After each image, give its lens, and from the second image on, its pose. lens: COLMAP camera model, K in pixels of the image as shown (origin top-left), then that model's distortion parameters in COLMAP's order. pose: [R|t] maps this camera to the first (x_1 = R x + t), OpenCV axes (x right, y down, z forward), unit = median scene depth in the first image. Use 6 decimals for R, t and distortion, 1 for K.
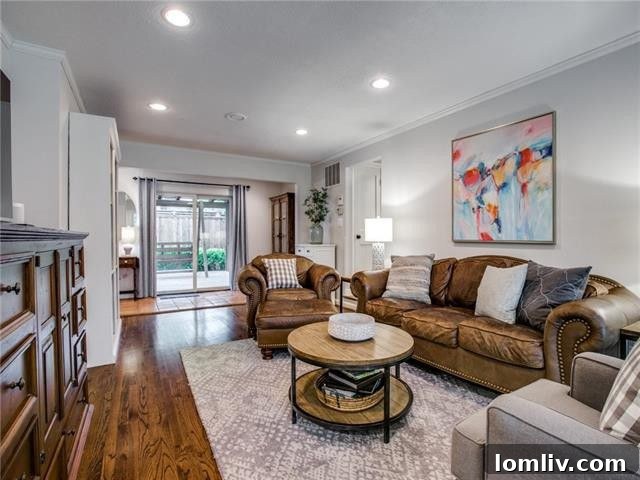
lens RADIAL K [[313.9, 0, 319.2], [0, 313.9, 240.6], [0, 0, 1]] dist [-0.041164, 0.003450]
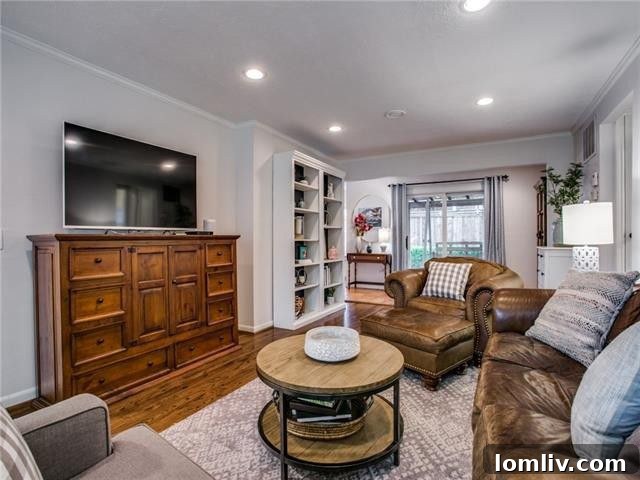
lens RADIAL K [[313.9, 0, 318.3], [0, 313.9, 238.6], [0, 0, 1]] dist [-0.041164, 0.003450]
pose [[0.499431, 0.003157, -0.866348, 0.443380], [-0.005796, 0.999983, 0.000303, -0.005317], [0.866334, 0.004870, 0.499441, 0.291491]]
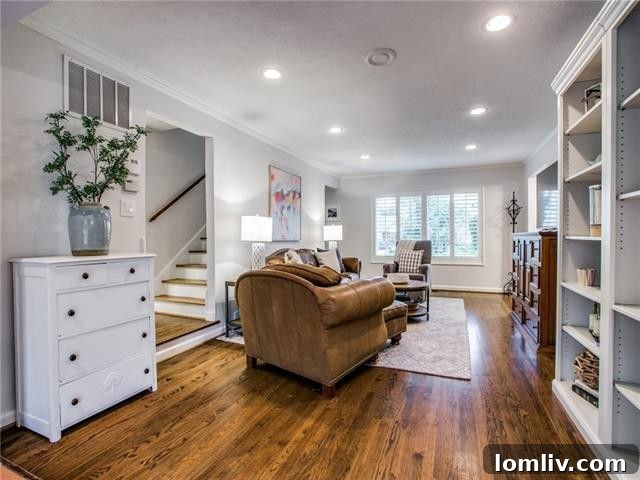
lens RADIAL K [[313.9, 0, 321.1], [0, 313.9, 240.2], [0, 0, 1]] dist [-0.041164, 0.003450]
pose [[-0.594686, -0.007727, 0.803921, -0.715688], [0.011477, 0.999770, 0.018100, -0.017163], [-0.803876, 0.019990, -0.594461, 1.478203]]
